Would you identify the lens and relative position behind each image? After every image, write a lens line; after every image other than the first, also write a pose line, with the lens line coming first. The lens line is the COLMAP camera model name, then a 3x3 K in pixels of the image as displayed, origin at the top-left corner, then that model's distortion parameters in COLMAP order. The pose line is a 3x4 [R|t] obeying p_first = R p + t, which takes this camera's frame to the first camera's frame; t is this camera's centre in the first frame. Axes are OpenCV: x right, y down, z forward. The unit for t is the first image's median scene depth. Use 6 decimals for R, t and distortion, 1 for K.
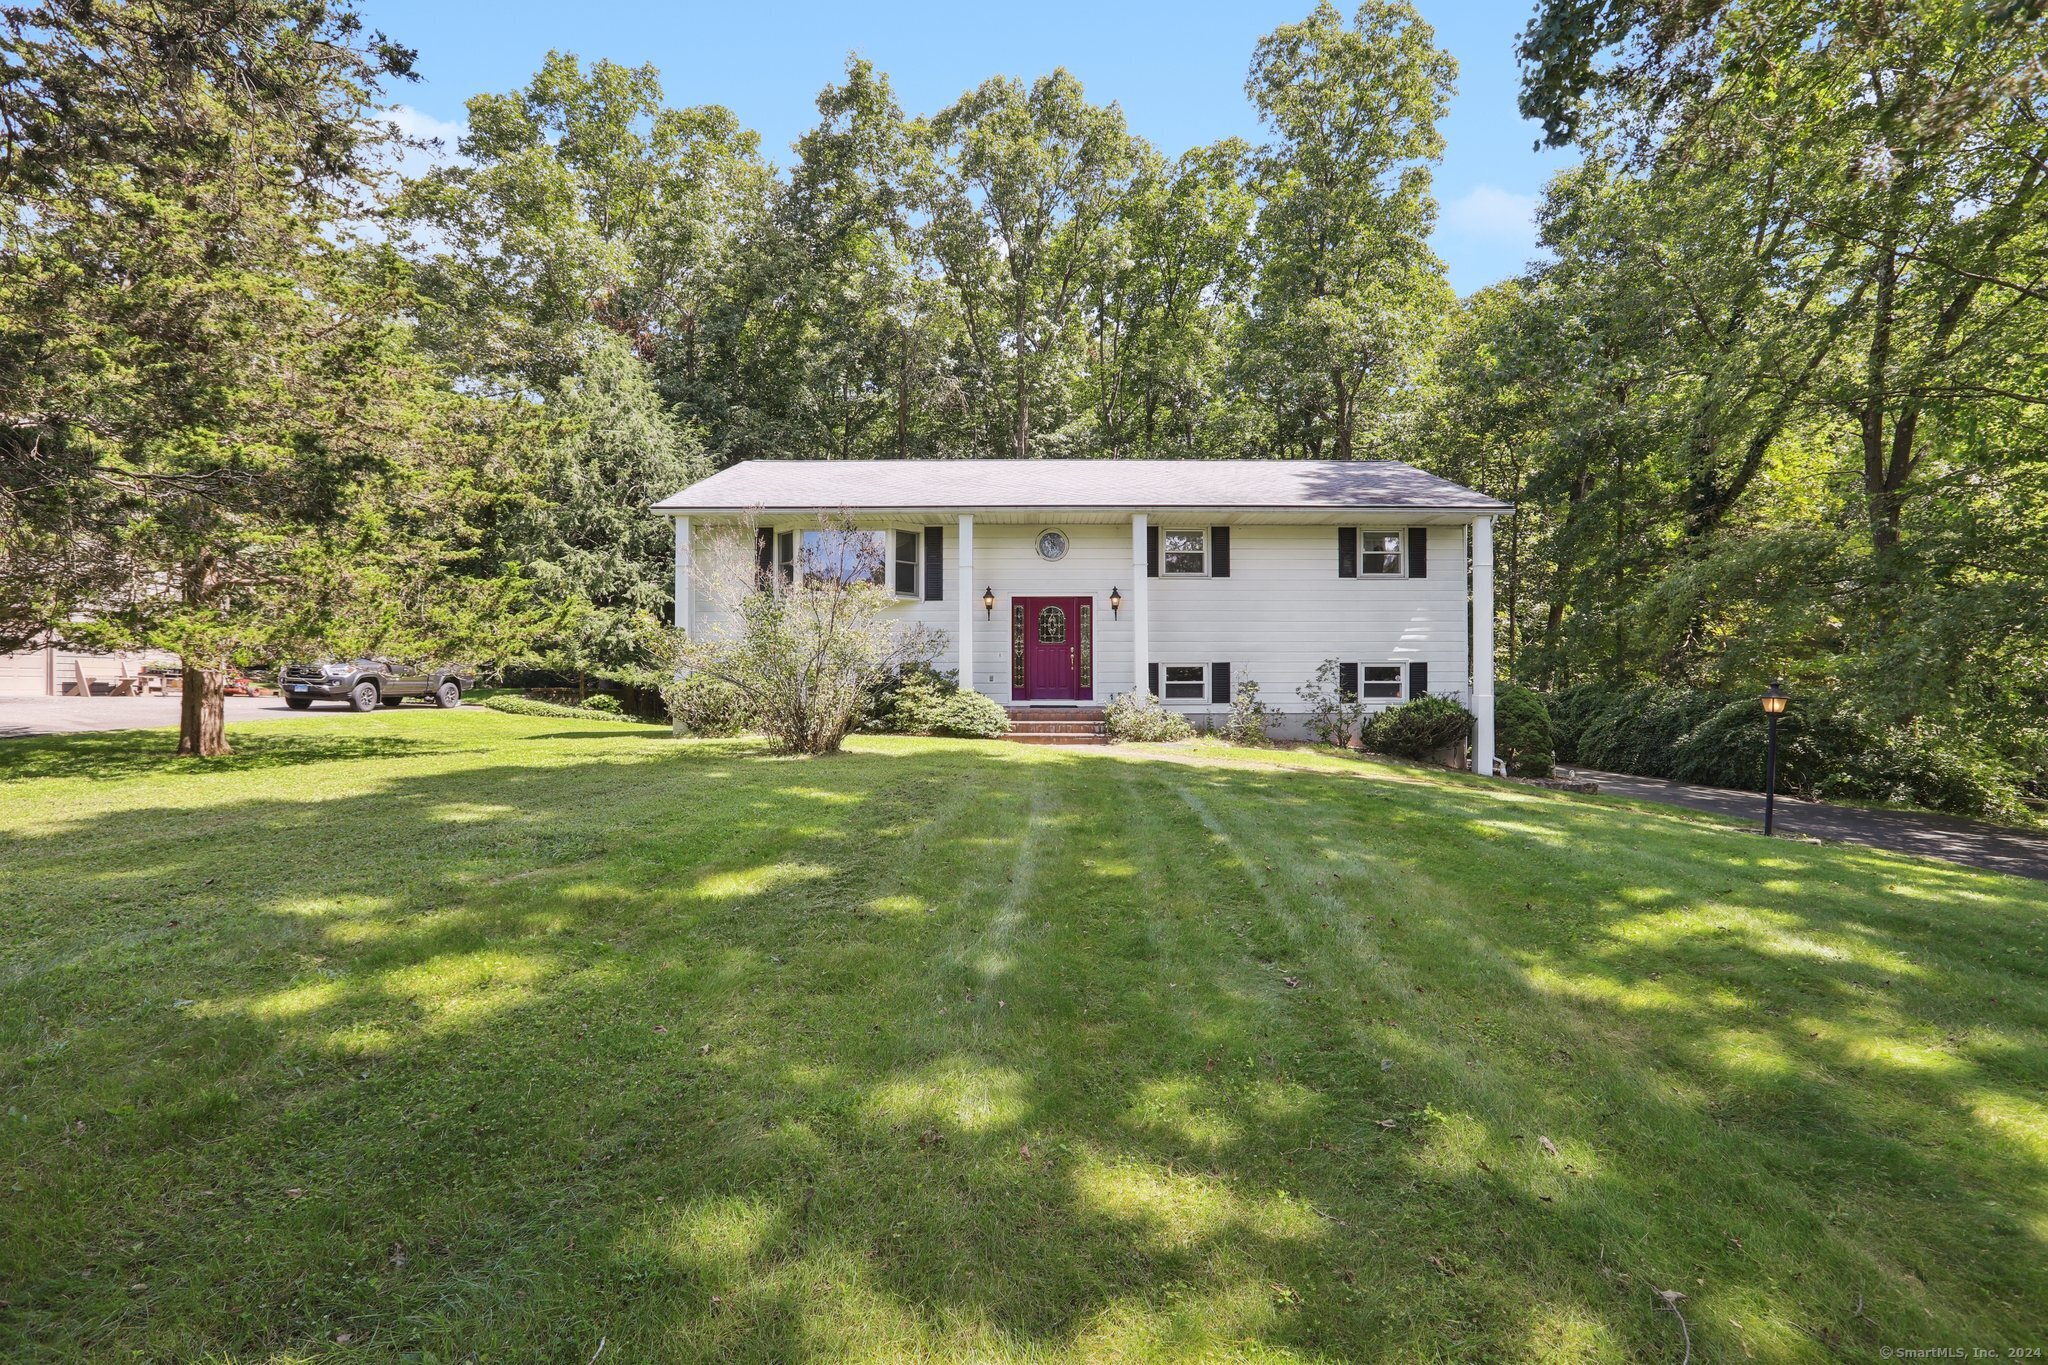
lens RADIAL K [[968.0, 0, 1026.8], [0, 968.0, 686.1], [0, 0, 1]] dist [-0.021140, -0.000346]
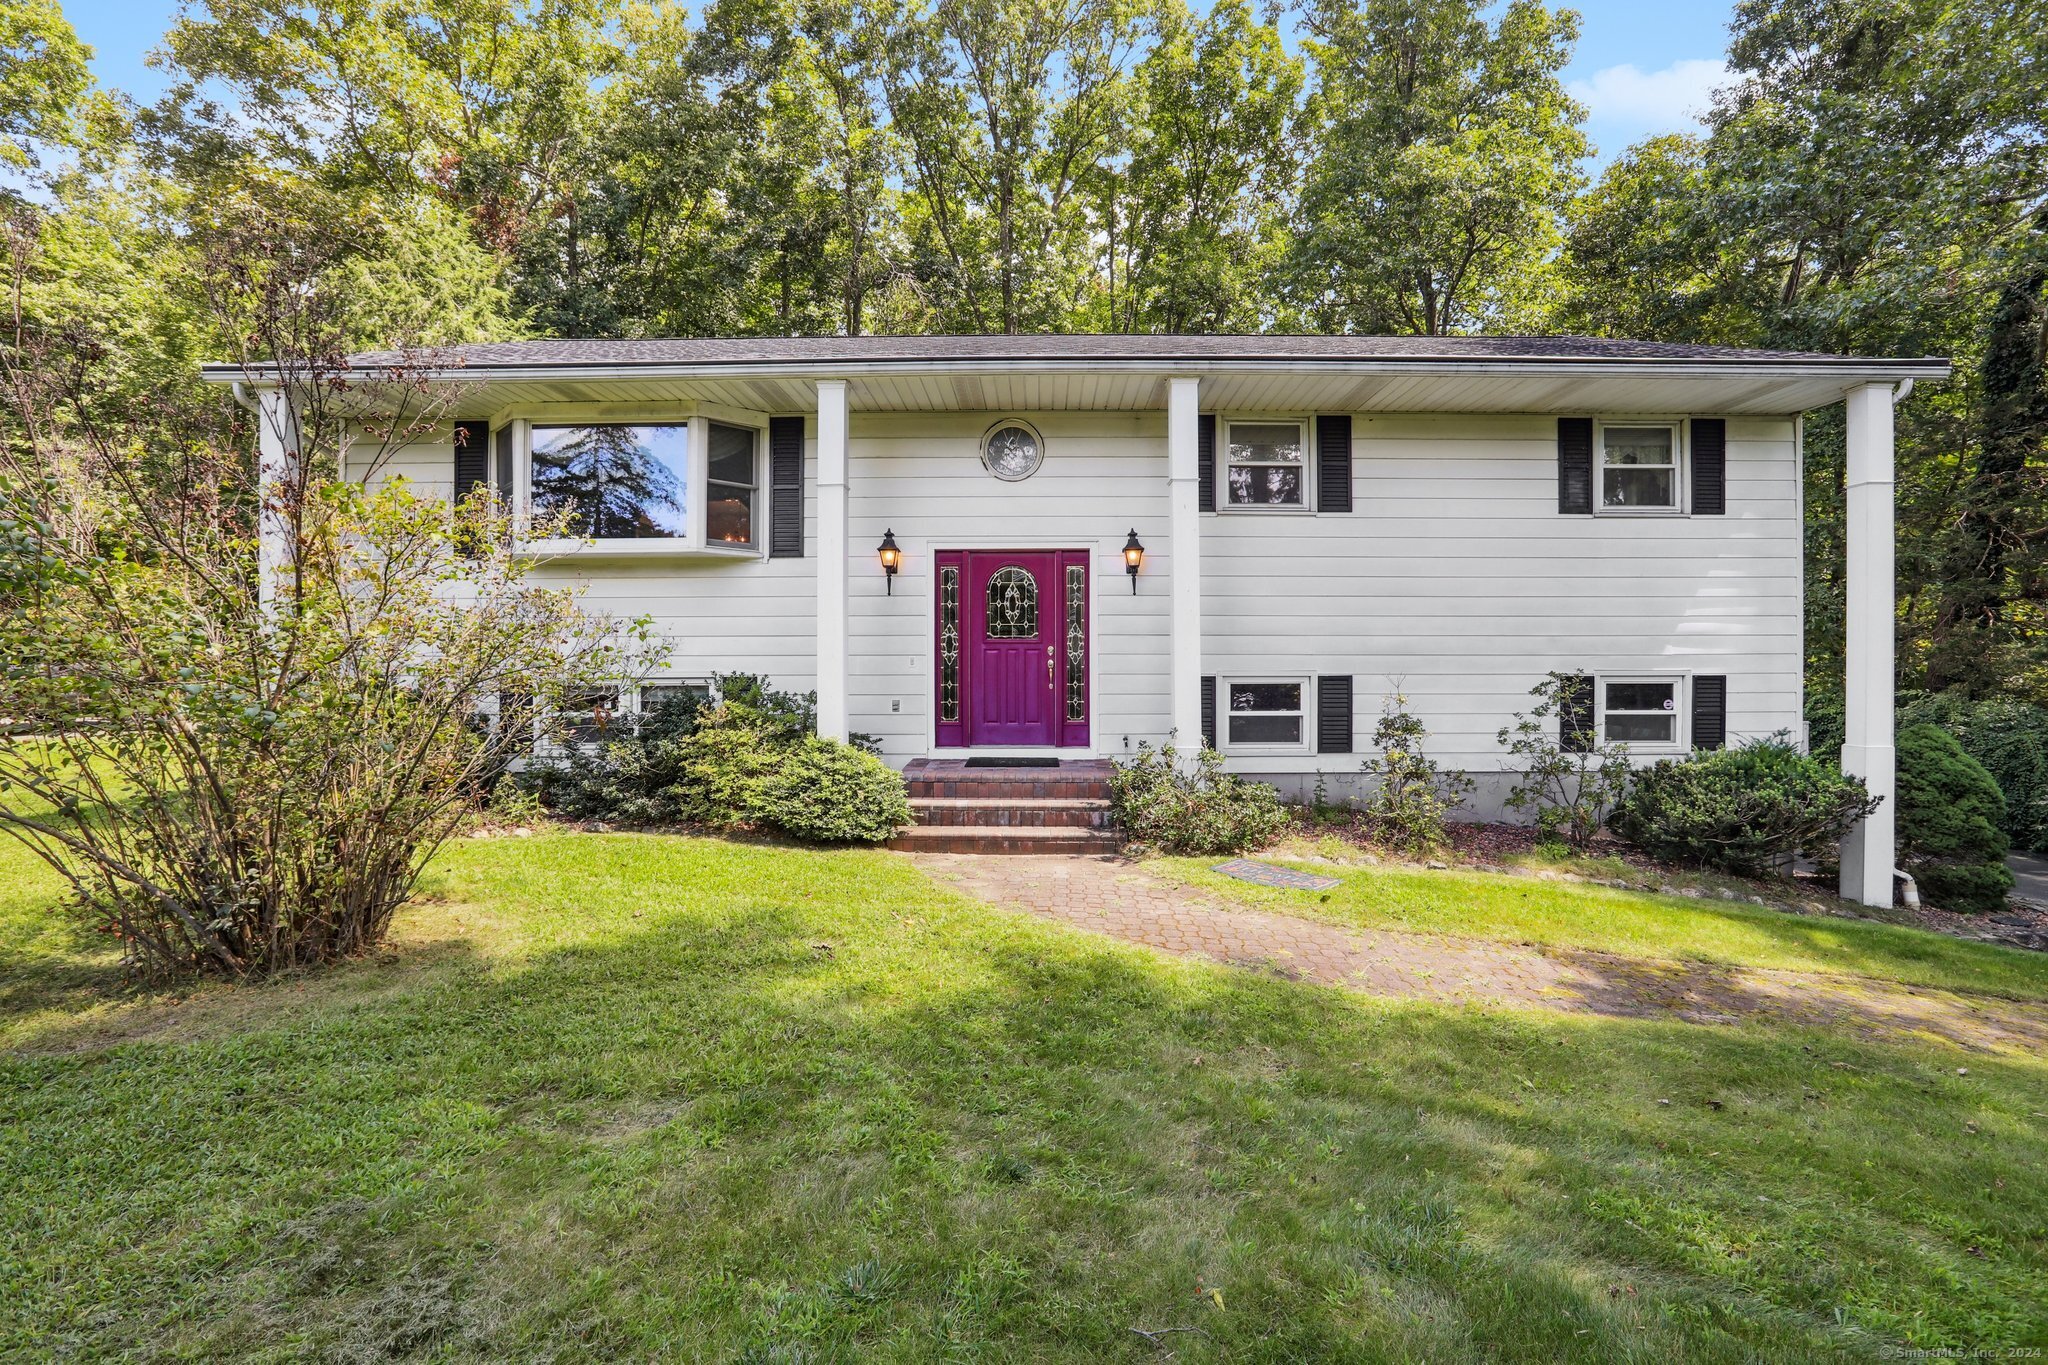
lens RADIAL K [[968.0, 0, 1022.4], [0, 968.0, 684.8], [0, 0, 1]] dist [-0.021140, -0.000346]
pose [[0.999901, 0.000900, -0.014071, 0.038957], [-0.000656, 0.999849, 0.017346, -0.028206], [0.014085, -0.017335, 0.999751, 0.474746]]
